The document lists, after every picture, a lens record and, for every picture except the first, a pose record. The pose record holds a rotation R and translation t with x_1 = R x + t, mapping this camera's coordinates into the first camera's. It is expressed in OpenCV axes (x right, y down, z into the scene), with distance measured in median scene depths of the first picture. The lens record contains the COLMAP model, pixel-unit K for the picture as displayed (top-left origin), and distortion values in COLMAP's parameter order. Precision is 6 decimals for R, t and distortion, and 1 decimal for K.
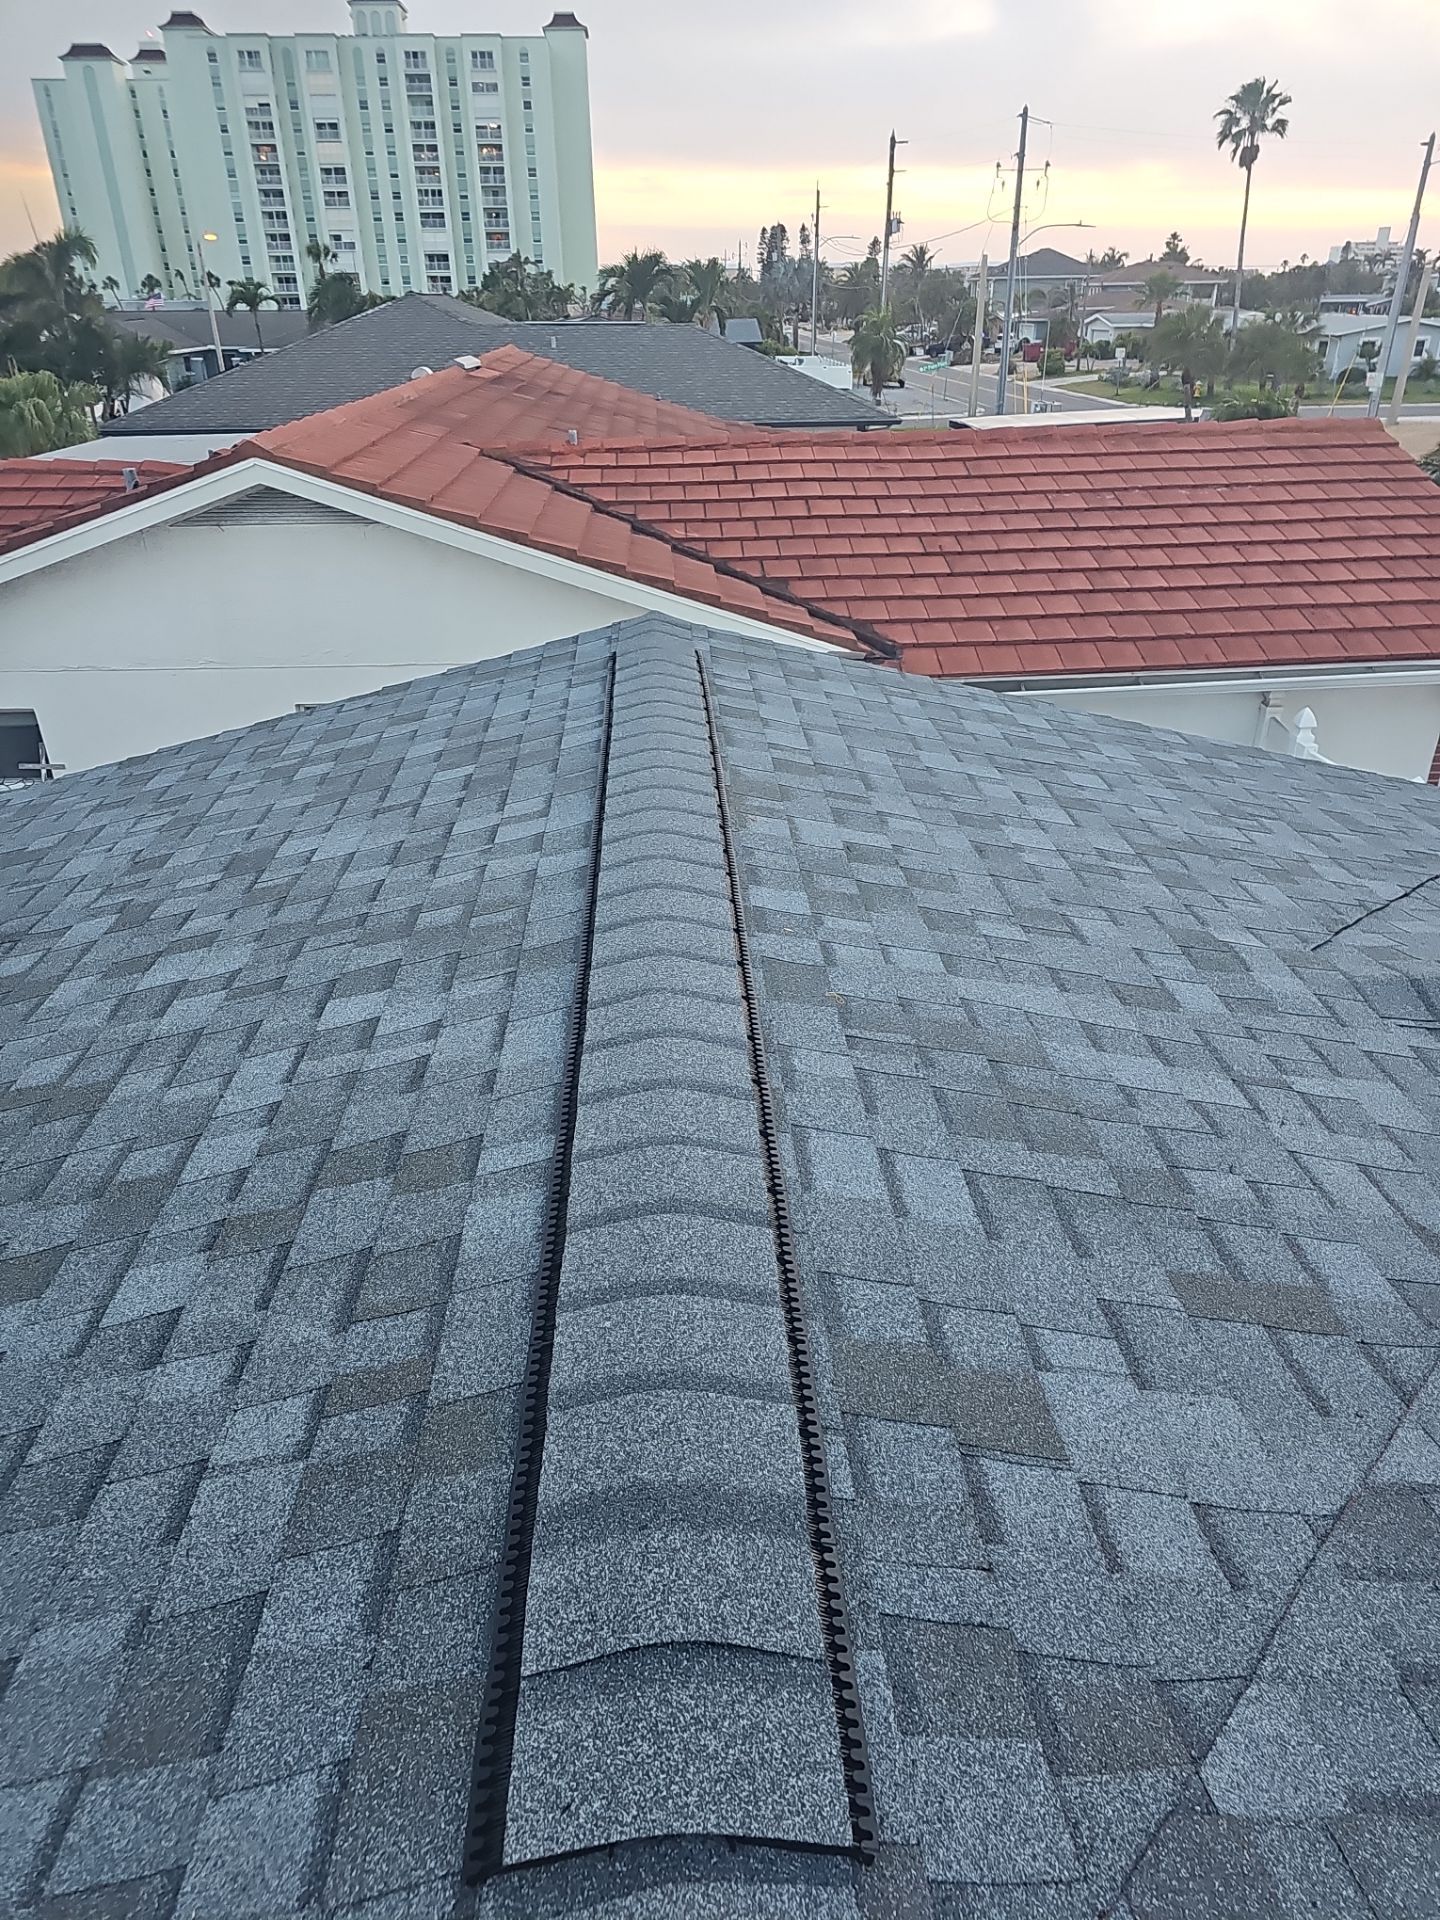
lens RADIAL K [[1255.1, 0, 734.8], [0, 1255.1, 942.3], [0, 0, 1]] dist [0.046644, -0.031190]
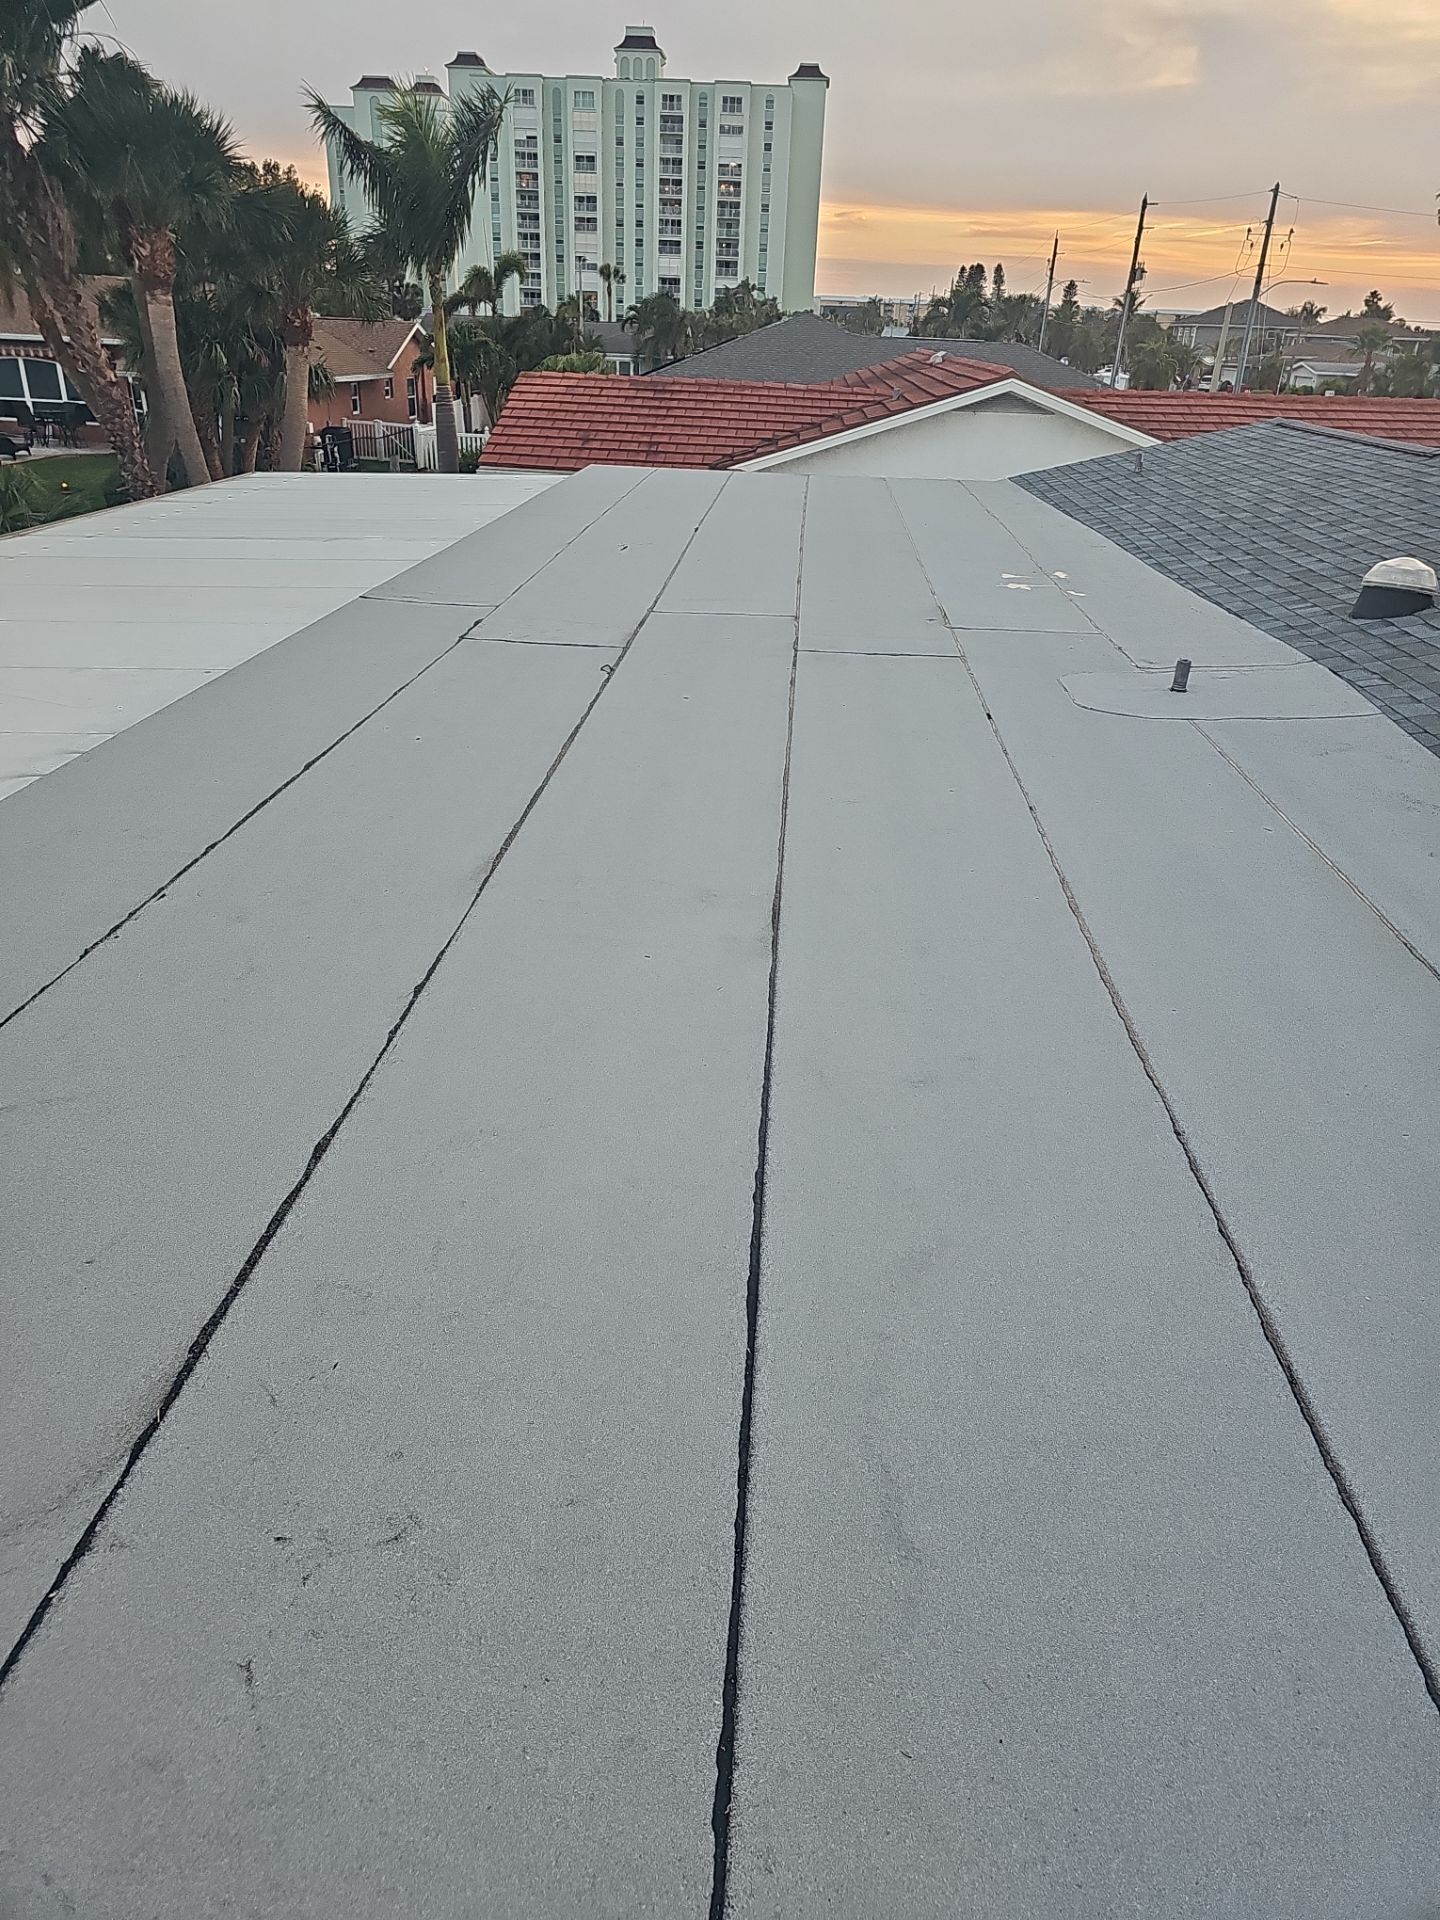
lens RADIAL K [[1274.7, 0, 711.4], [0, 1274.7, 944.9], [0, 0, 1]] dist [0.049597, -0.032104]
pose [[0.990814, 0.098508, -0.092648, -0.040594], [-0.100693, 0.994732, -0.019196, 0.047739], [0.090269, 0.028349, 0.995514, -0.086114]]
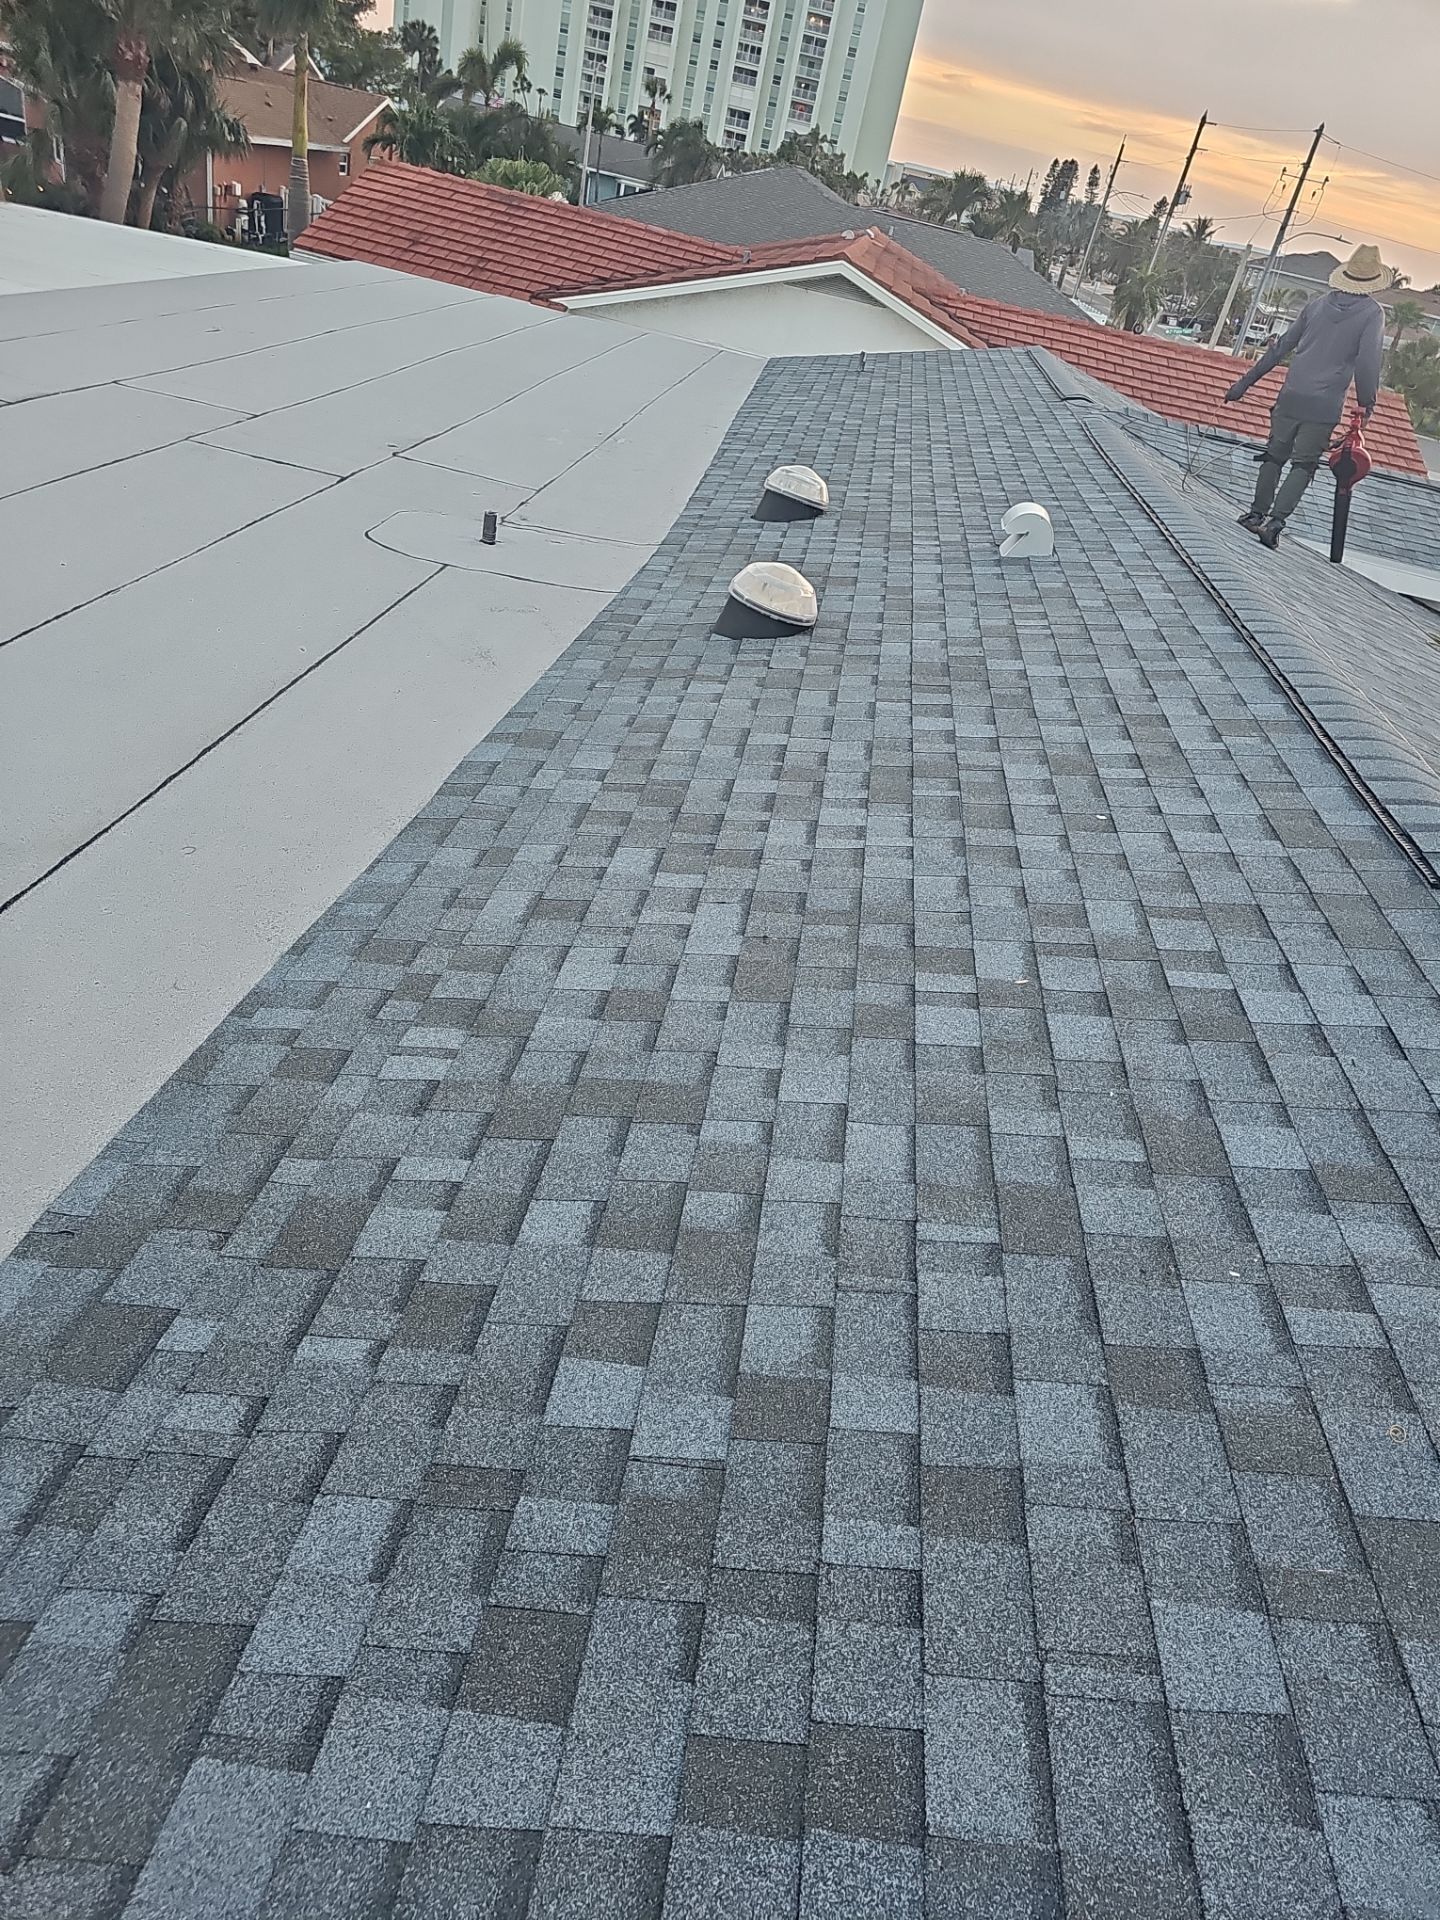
lens RADIAL K [[1295.0, 0, 720.0], [0, 1295.0, 960.0], [0, 0, 1]] dist [0.022972, -0.006527]
pose [[0.960161, 0.275024, -0.049526, -0.009673], [-0.271261, 0.959862, 0.071291, 0.044718], [0.067145, -0.055017, 0.996225, -0.087314]]
